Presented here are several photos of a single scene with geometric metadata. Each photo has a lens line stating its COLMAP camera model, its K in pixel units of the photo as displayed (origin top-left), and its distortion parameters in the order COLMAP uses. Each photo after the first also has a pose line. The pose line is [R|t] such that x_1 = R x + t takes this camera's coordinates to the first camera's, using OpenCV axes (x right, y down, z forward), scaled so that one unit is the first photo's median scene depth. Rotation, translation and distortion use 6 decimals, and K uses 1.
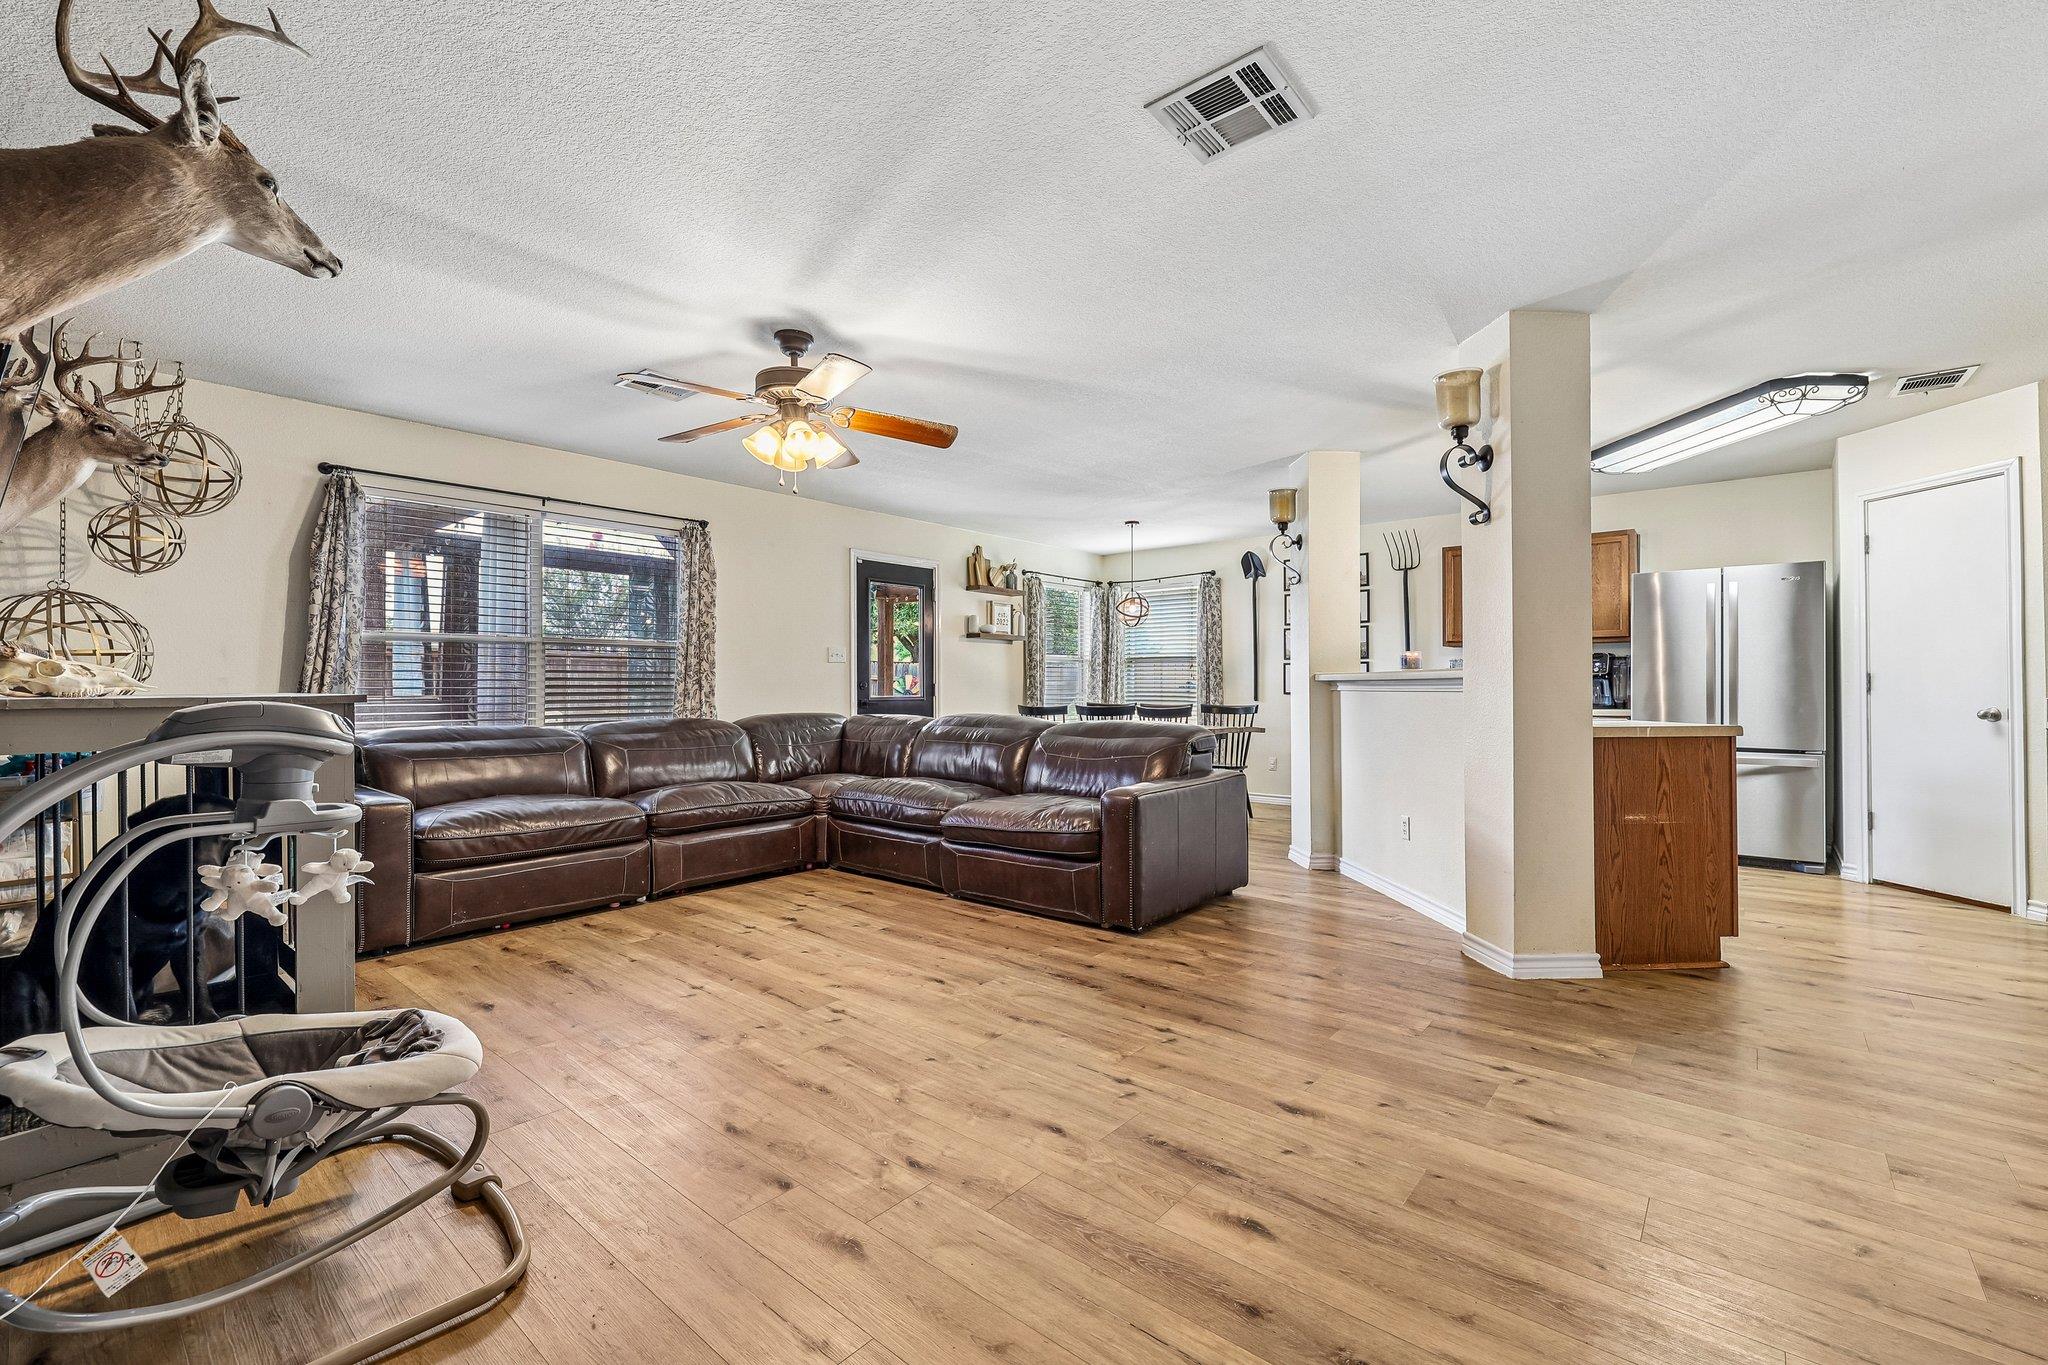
lens RADIAL K [[861.0, 0, 1028.7], [0, 861.0, 678.5], [0, 0, 1]] dist [-0.001519, 0.000698]
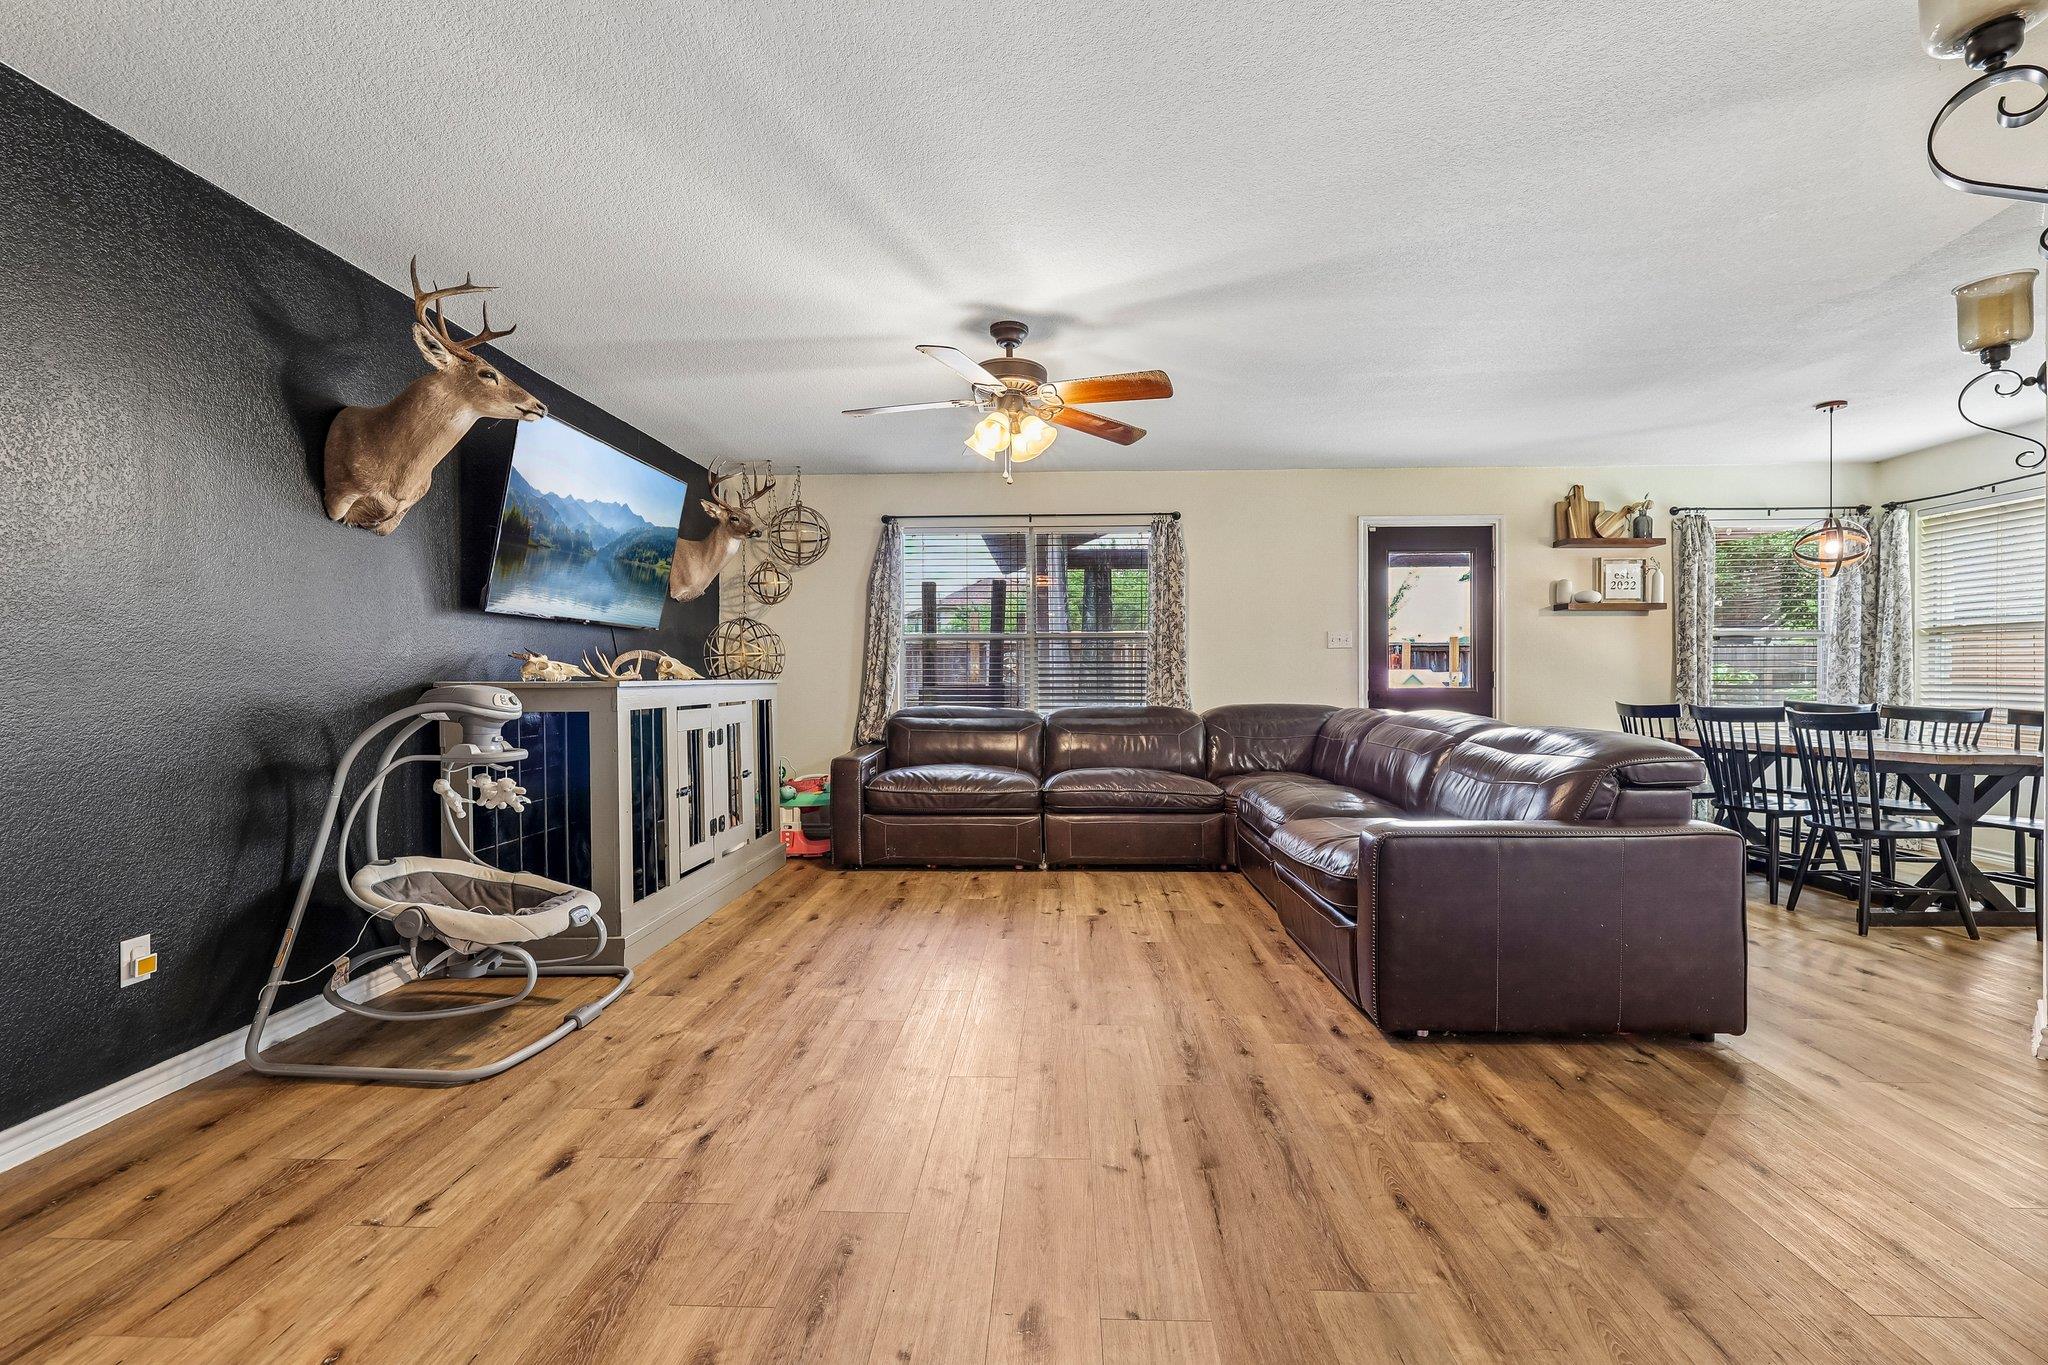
lens RADIAL K [[861.0, 0, 1028.7], [0, 861.0, 678.5], [0, 0, 1]] dist [-0.001519, 0.000698]
pose [[0.616168, 0.004043, -0.787604, 0.473696], [0.007087, 0.999918, 0.010678, 0.001535], [0.787583, -0.012161, 0.616089, 0.348224]]
